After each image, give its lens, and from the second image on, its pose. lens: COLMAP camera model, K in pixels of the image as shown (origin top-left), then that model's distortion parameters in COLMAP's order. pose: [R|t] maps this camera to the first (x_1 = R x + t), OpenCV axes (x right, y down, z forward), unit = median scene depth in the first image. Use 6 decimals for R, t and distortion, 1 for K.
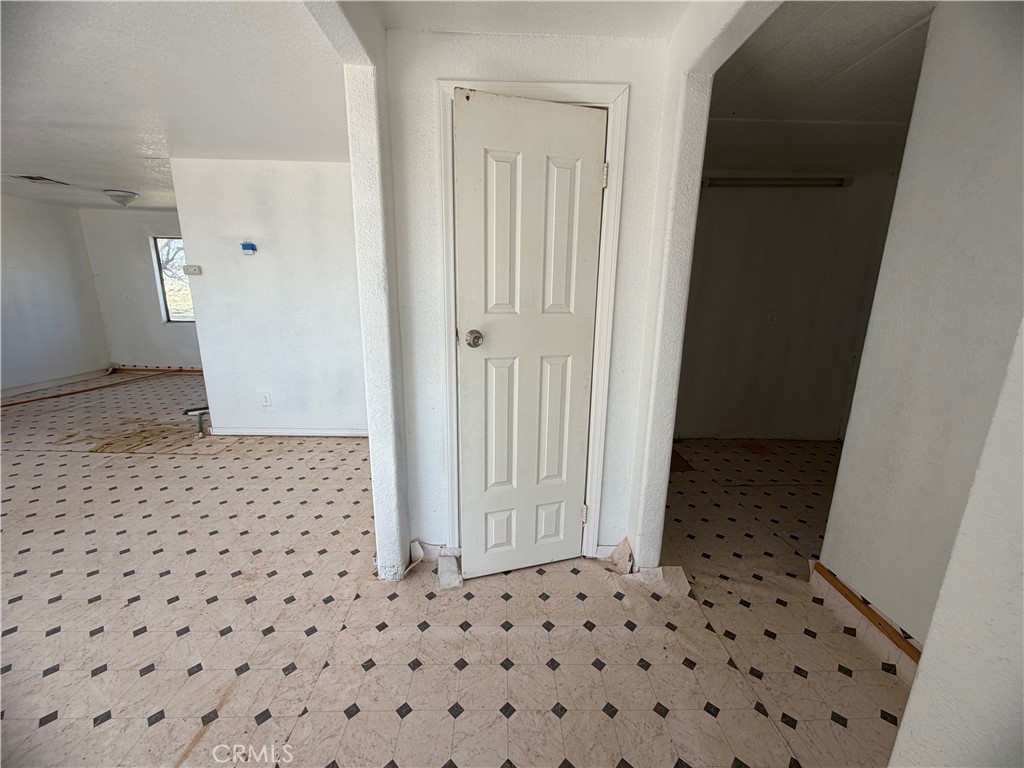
lens RADIAL K [[409.1, 0, 512.0], [0, 409.1, 384.0], [0, 0, 1]] dist [0.000132, -0.000070]
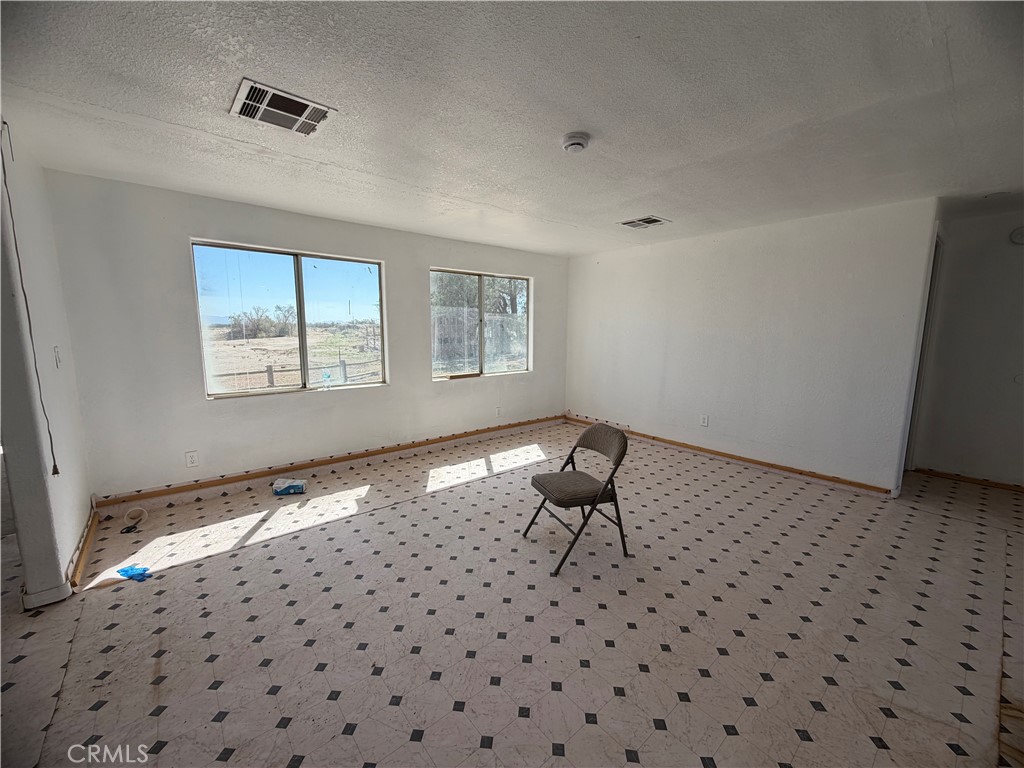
lens RADIAL K [[409.1, 0, 512.0], [0, 409.1, 384.0], [0, 0, 1]] dist [0.000132, -0.000070]
pose [[-0.779513, 0.067948, -0.622690, -0.498462], [-0.158532, 0.940333, 0.301066, -0.320545], [0.605993, 0.333401, -0.722230, 1.290465]]
